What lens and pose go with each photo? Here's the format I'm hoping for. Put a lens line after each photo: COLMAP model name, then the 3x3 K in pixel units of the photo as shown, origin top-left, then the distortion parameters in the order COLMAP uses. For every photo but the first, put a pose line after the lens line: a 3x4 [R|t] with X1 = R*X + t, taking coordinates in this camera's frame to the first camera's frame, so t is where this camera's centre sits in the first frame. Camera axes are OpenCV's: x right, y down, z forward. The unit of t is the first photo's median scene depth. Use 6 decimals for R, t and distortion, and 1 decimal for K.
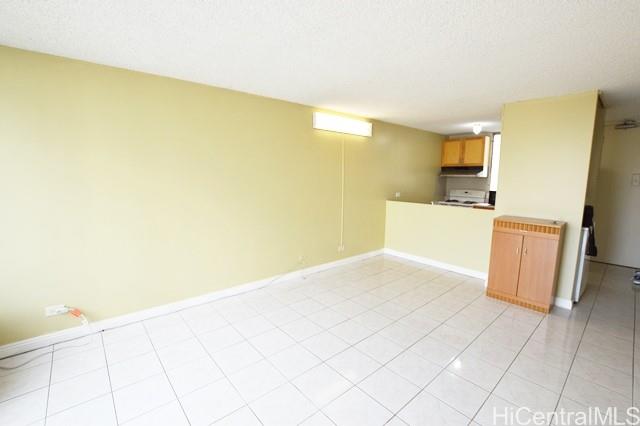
lens RADIAL K [[283.6, 0, 320.7], [0, 283.6, 213.7], [0, 0, 1]] dist [-0.028985, 0.000915]
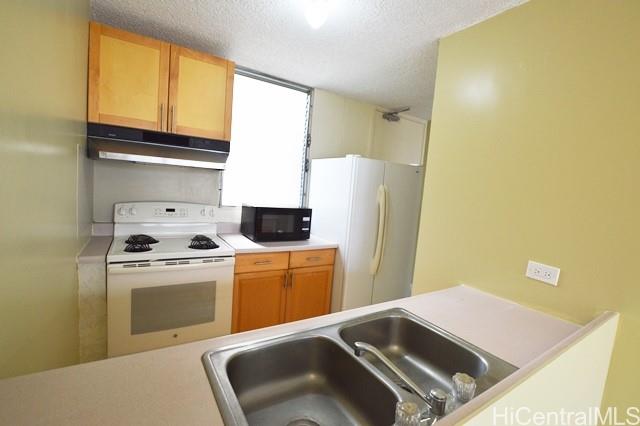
lens RADIAL K [[283.6, 0, 320.8], [0, 283.6, 213.2], [0, 0, 1]] dist [-0.028985, 0.000915]
pose [[0.149186, -0.094211, 0.984311, 0.203987], [0.057837, 0.994578, 0.086428, -0.093744], [-0.987116, 0.044036, 0.153826, 0.777002]]
